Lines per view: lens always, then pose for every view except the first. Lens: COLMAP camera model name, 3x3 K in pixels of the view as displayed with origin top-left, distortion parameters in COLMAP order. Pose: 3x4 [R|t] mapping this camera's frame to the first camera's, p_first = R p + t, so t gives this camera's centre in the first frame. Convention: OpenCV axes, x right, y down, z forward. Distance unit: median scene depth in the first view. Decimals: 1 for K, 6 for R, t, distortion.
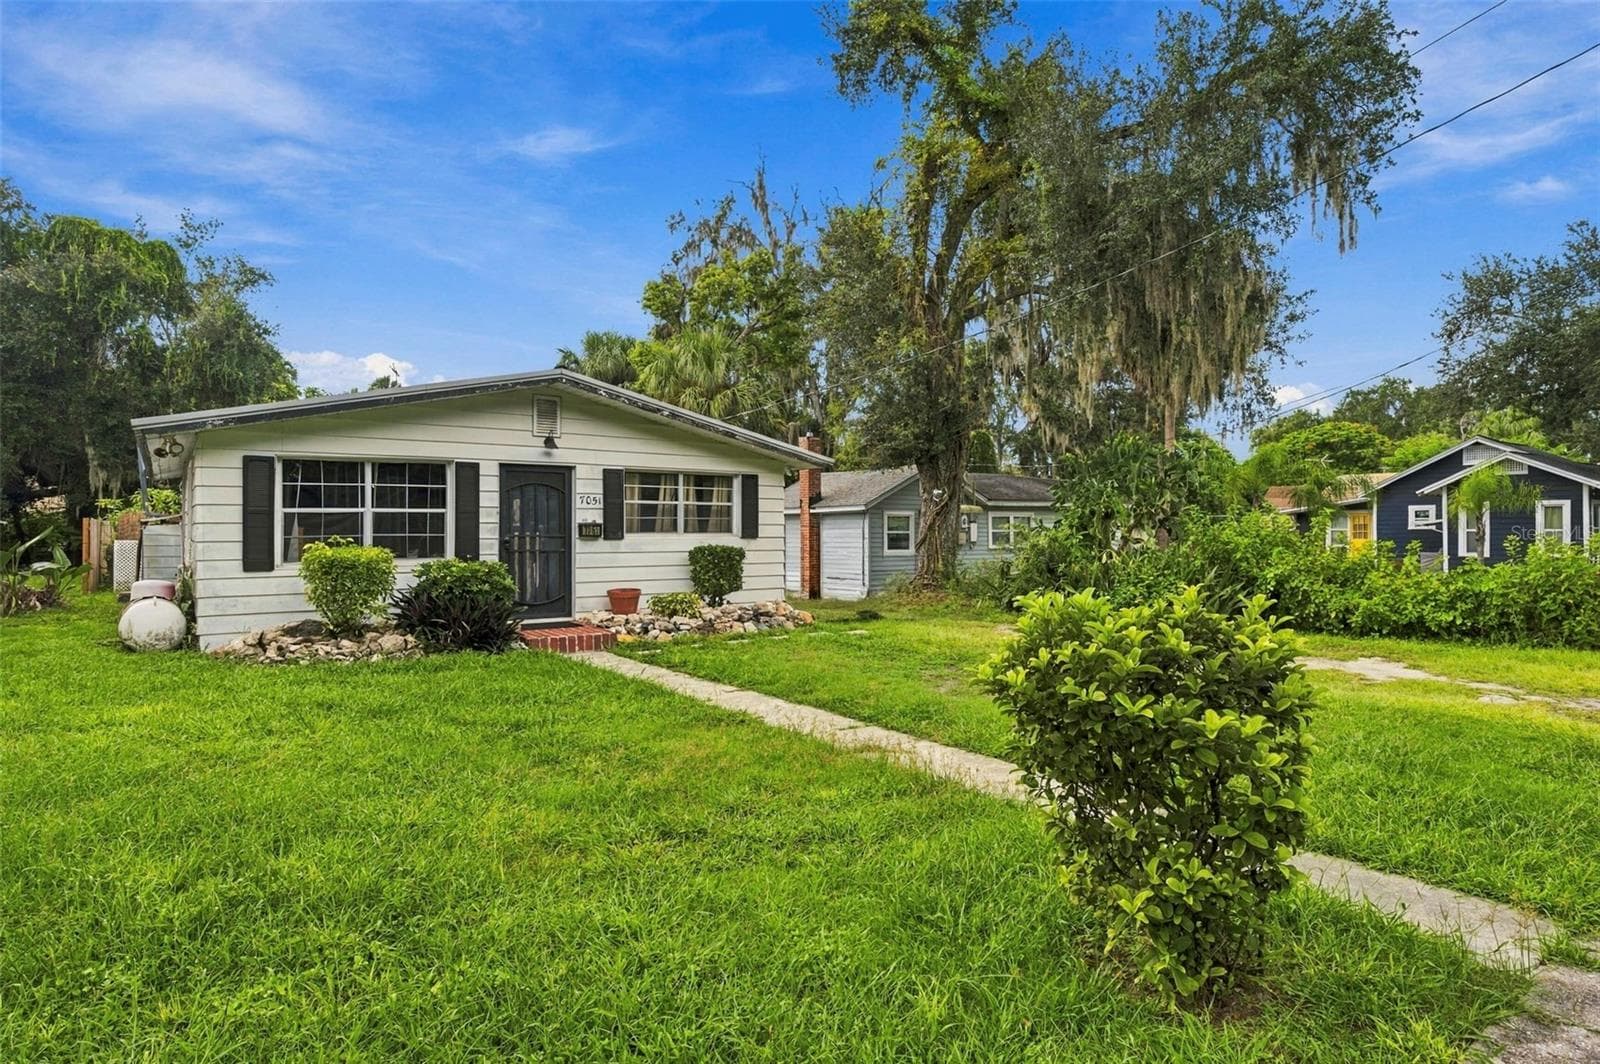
lens RADIAL K [[890.7, 0, 800.0], [0, 890.7, 532.0], [0, 0, 1]] dist [-0.001050, -0.000255]
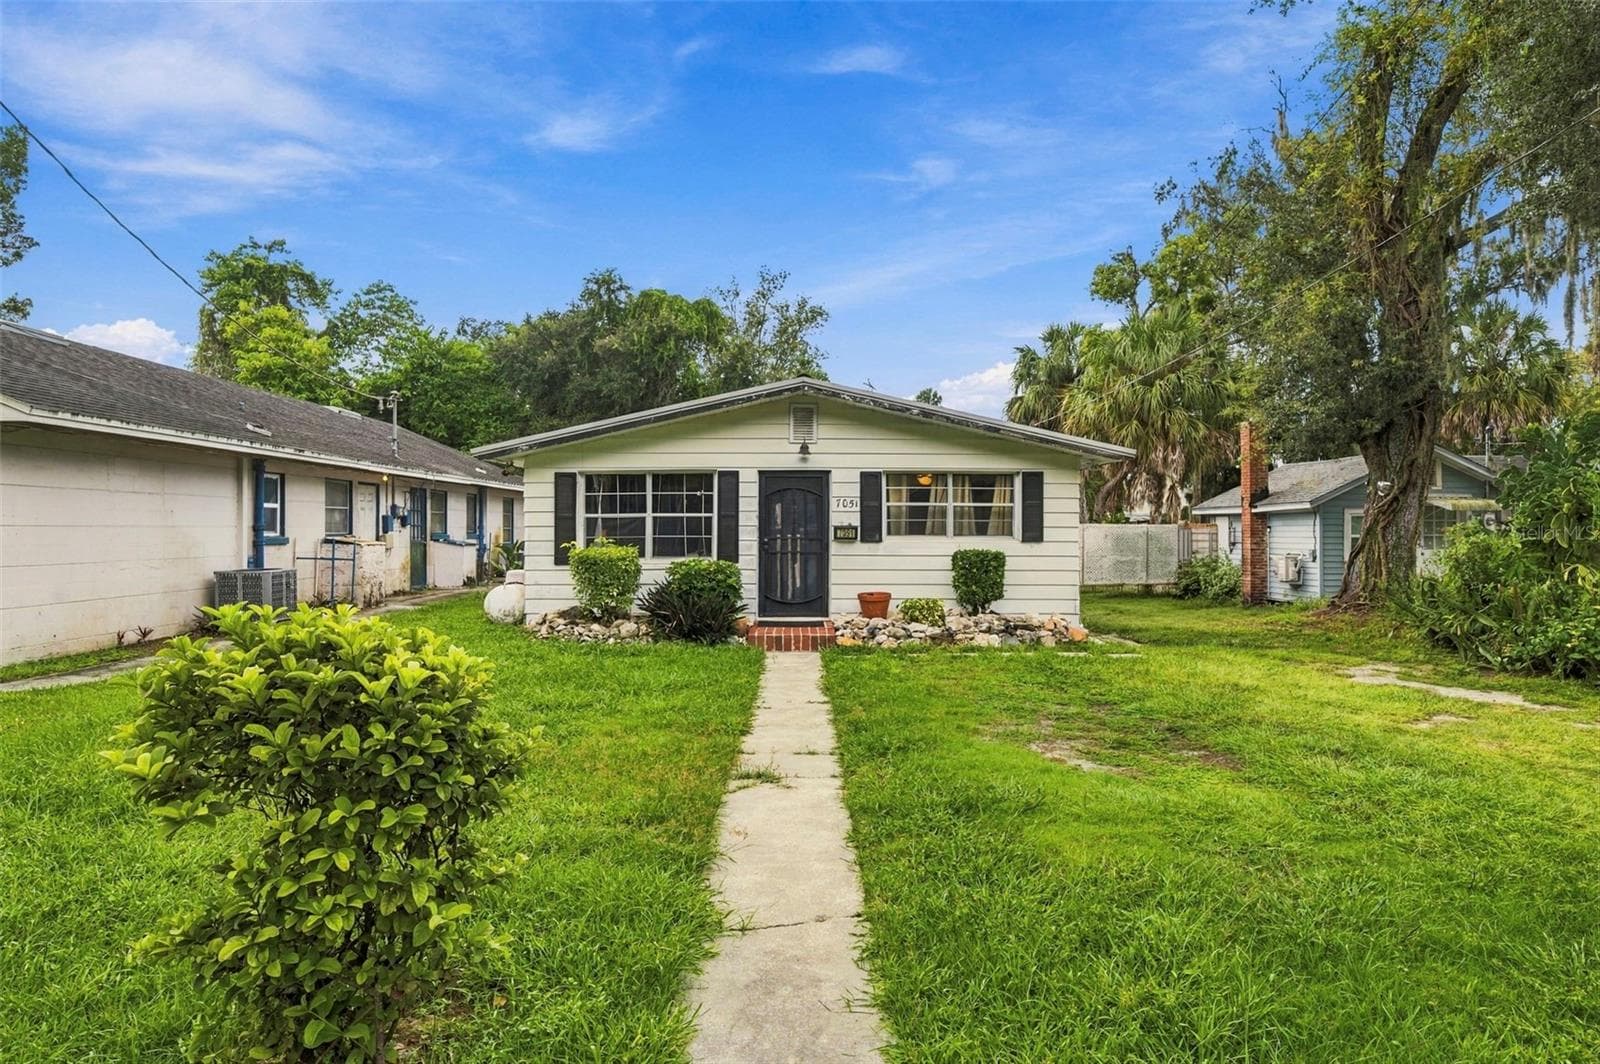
lens RADIAL K [[902.4, 0, 800.0], [0, 902.4, 532.0], [0, 0, 1]] dist [-0.000504, -0.000096]
pose [[0.812044, 0.003363, -0.583587, 0.318128], [-0.004261, 0.999991, -0.000167, -0.002628], [0.583581, 0.002623, 0.812051, 0.135962]]
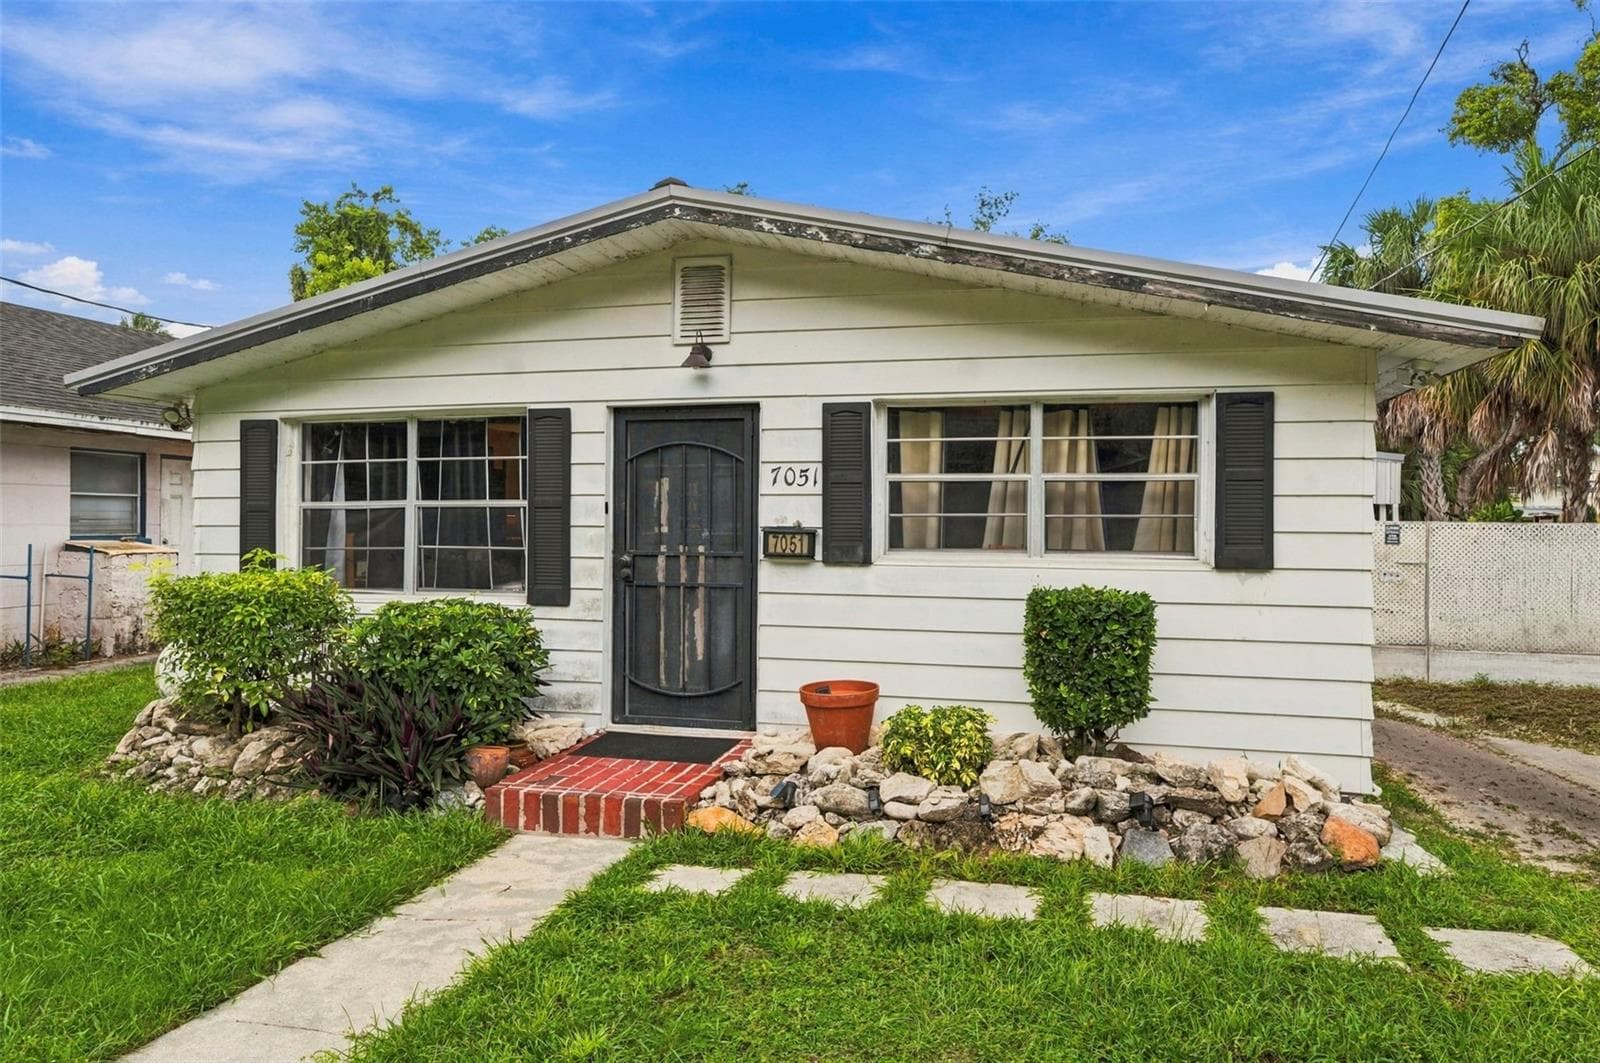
lens RADIAL K [[1050.5, 0, 799.1], [0, 1050.5, 527.8], [0, 0, 1]] dist [-0.003702, 0.002675]
pose [[0.639919, 0.005313, -0.768424, 0.170868], [-0.008419, 0.999965, -0.000098, -0.009646], [0.768396, 0.006532, 0.639941, 0.661433]]
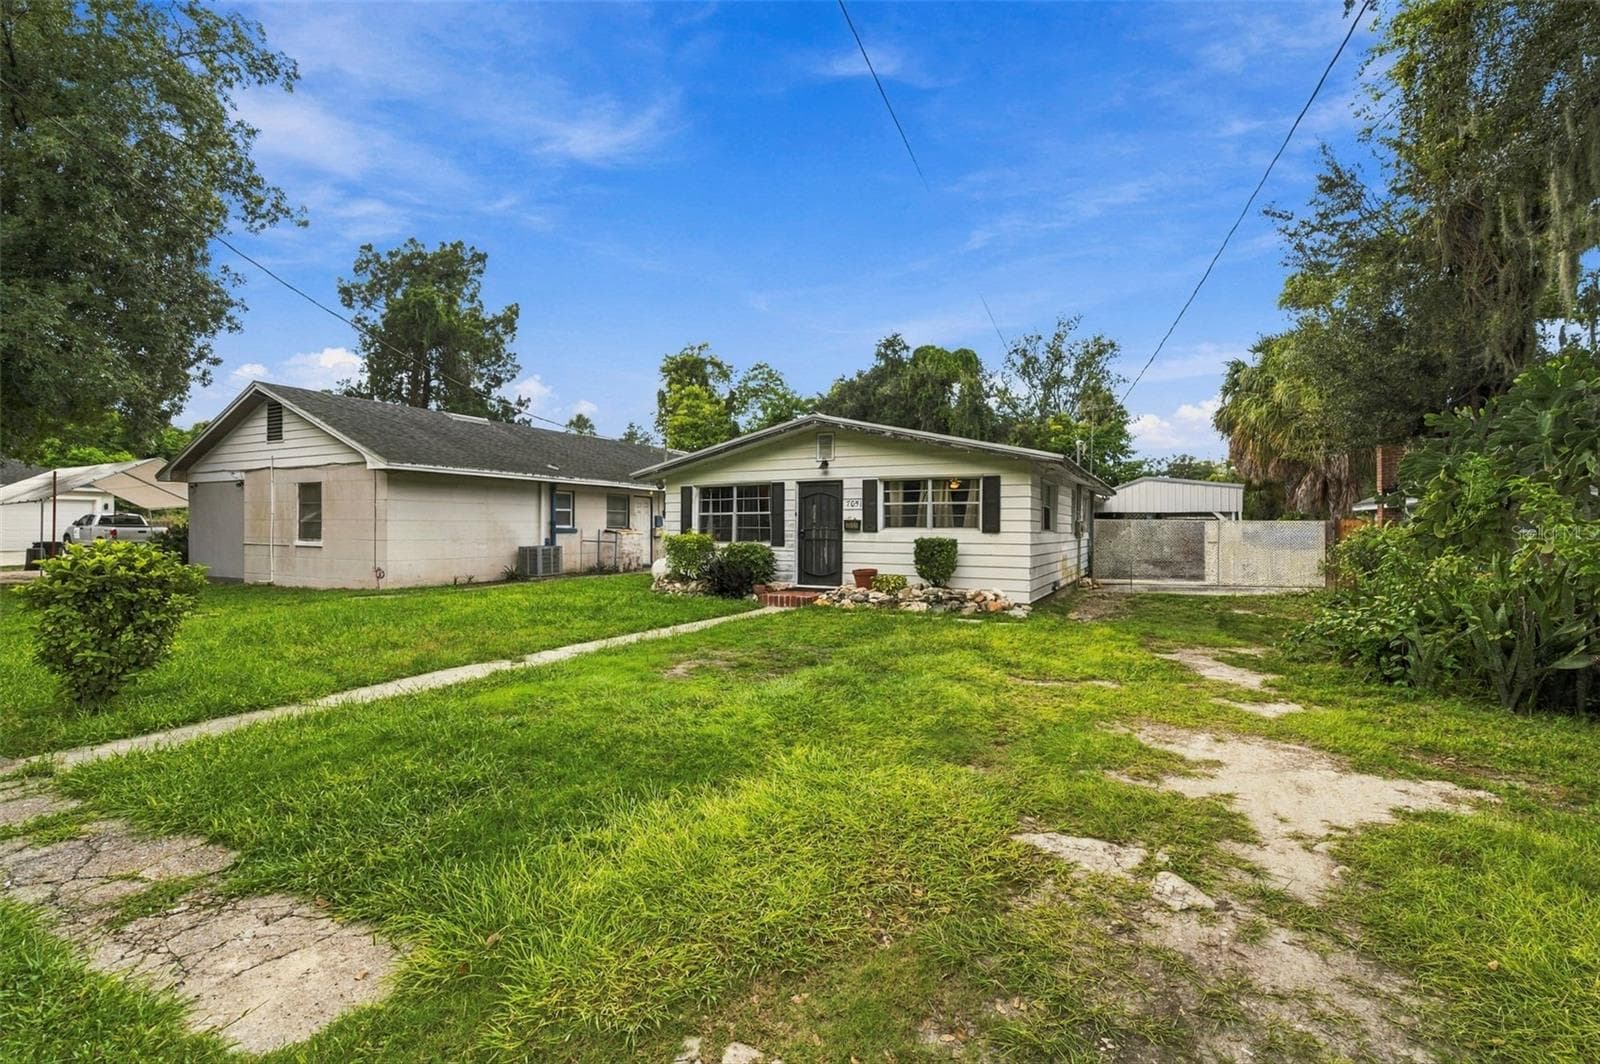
lens RADIAL K [[697.7, 0, 795.3], [0, 697.7, 530.1], [0, 0, 1]] dist [0.000771, -0.000028]
pose [[0.443992, 0.003599, -0.896024, 0.690670], [-0.007866, 0.999969, 0.000119, 0.006100], [0.895996, 0.006995, 0.444006, 0.436267]]
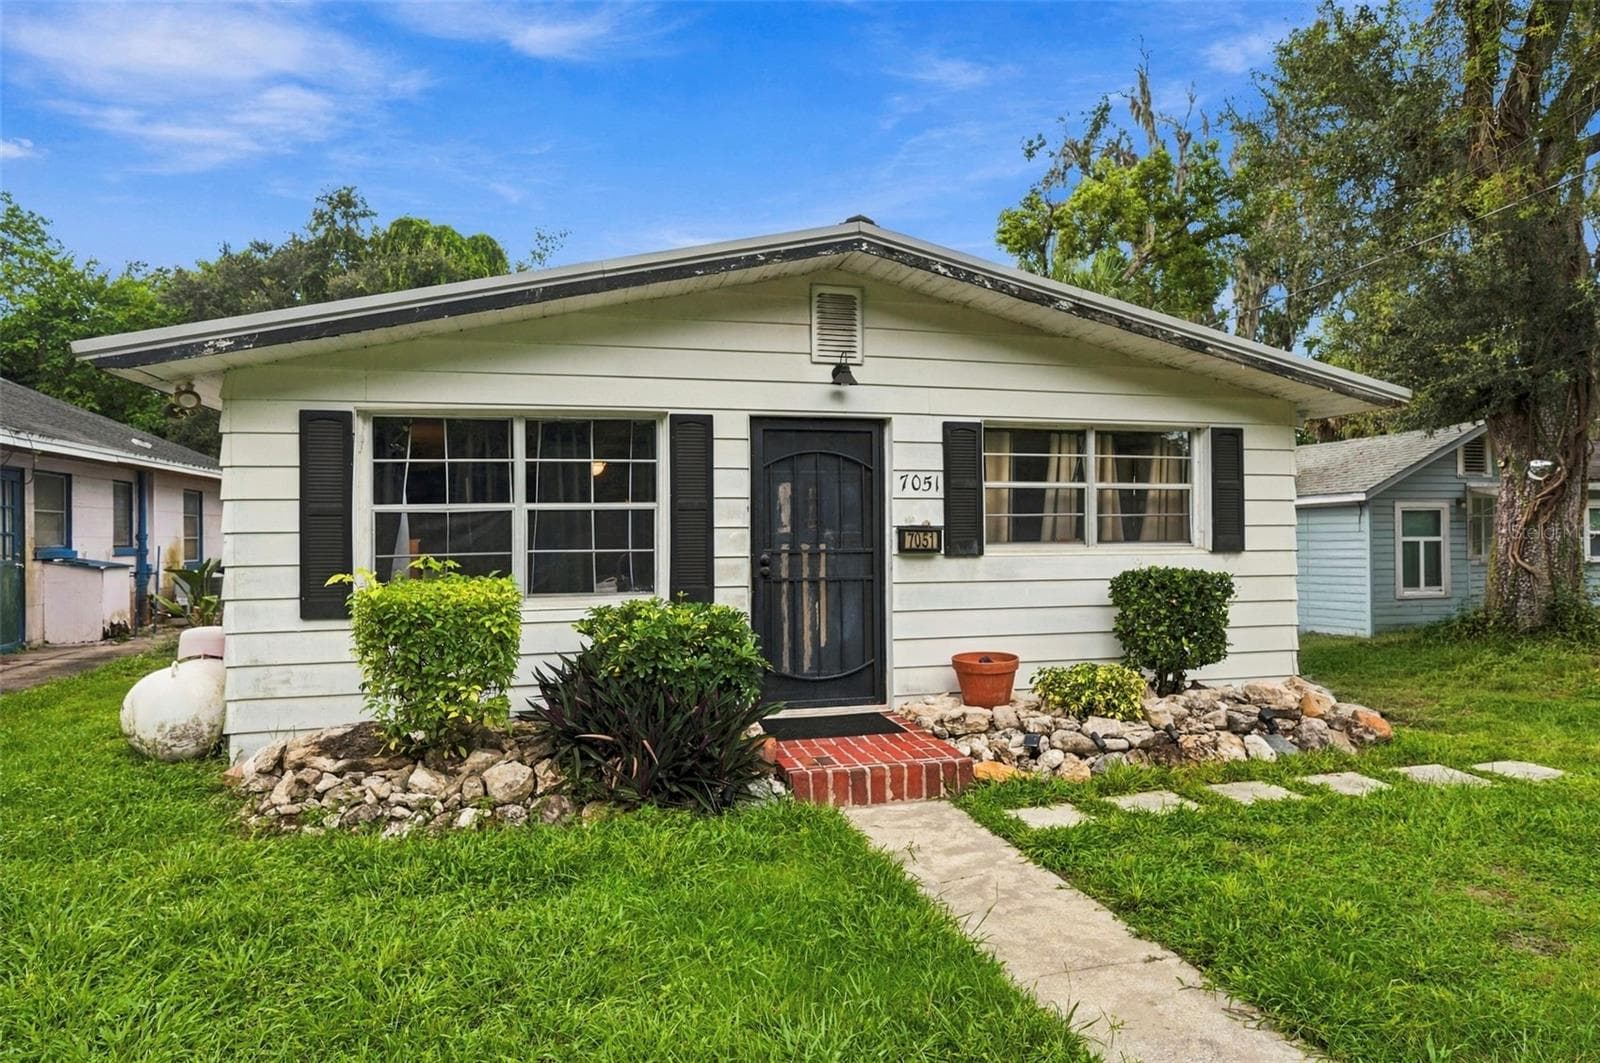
lens RADIAL K [[949.6, 0, 801.2], [0, 949.6, 531.0], [0, 0, 1]] dist [-0.003058, -0.001068]
pose [[0.932001, -0.008409, -0.362357, -0.097265], [0.006636, 0.999959, -0.006139, -0.004083], [0.362394, 0.003317, 0.932019, 0.451488]]
